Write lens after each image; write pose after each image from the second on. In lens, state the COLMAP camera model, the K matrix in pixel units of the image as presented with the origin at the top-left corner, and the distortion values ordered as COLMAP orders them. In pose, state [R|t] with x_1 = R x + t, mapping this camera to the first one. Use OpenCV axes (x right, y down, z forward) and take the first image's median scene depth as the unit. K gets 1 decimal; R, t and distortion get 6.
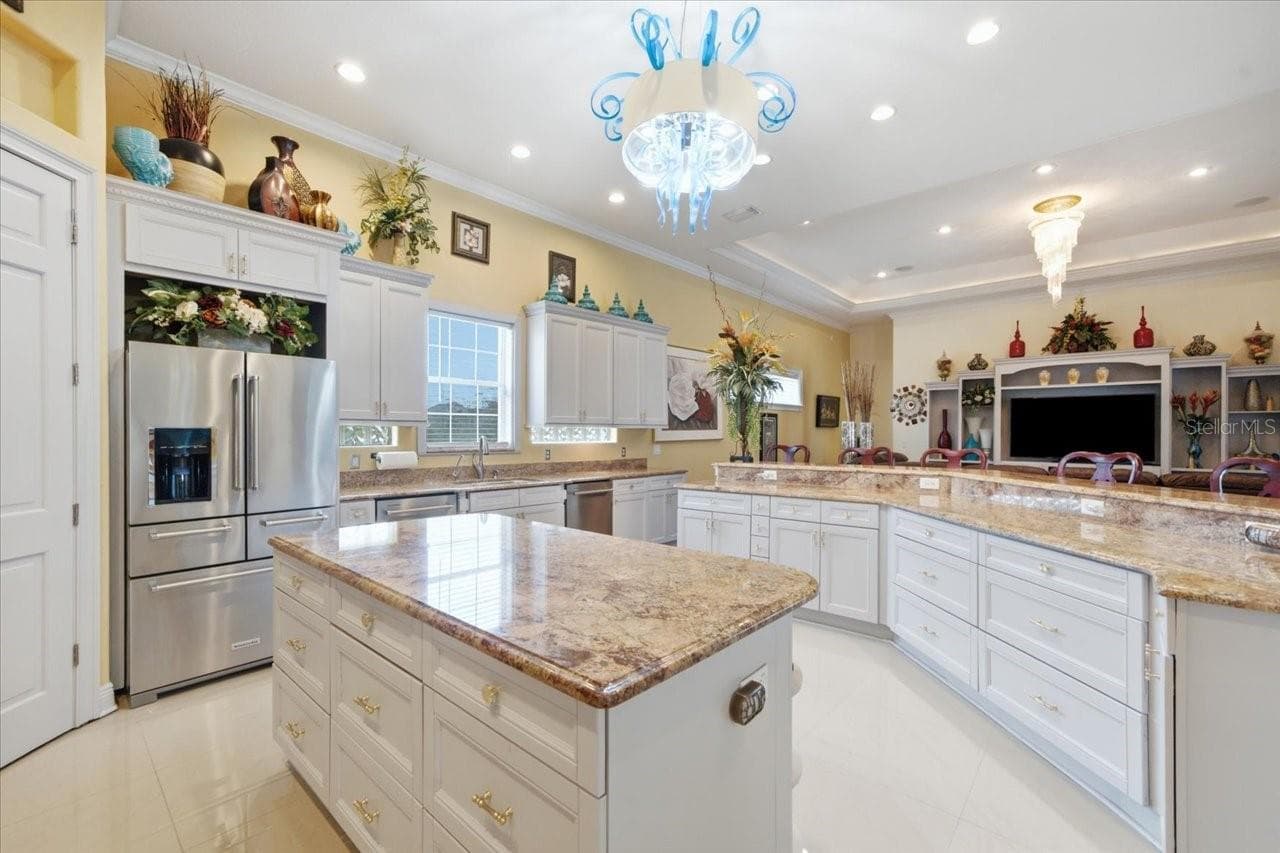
lens RADIAL K [[532.7, 0, 642.2], [0, 532.7, 429.7], [0, 0, 1]] dist [0.021636, -0.000316]
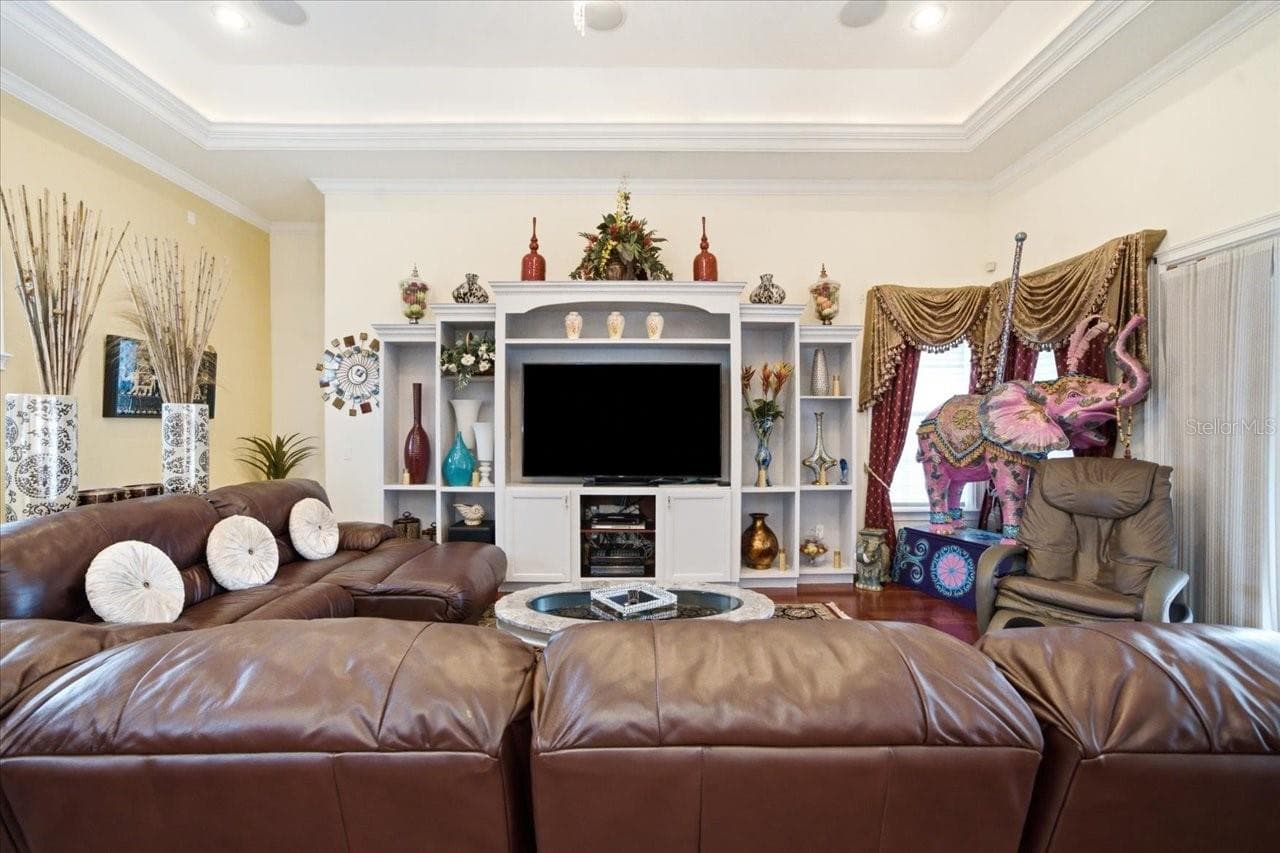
lens RADIAL K [[532.7, 0, 642.2], [0, 532.7, 429.7], [0, 0, 1]] dist [0.021636, -0.000316]
pose [[0.744743, -0.000658, 0.667351, 0.439005], [0.000074, 1.000000, 0.000904, 0.005249], [-0.667351, -0.000624, 0.744743, 0.555791]]
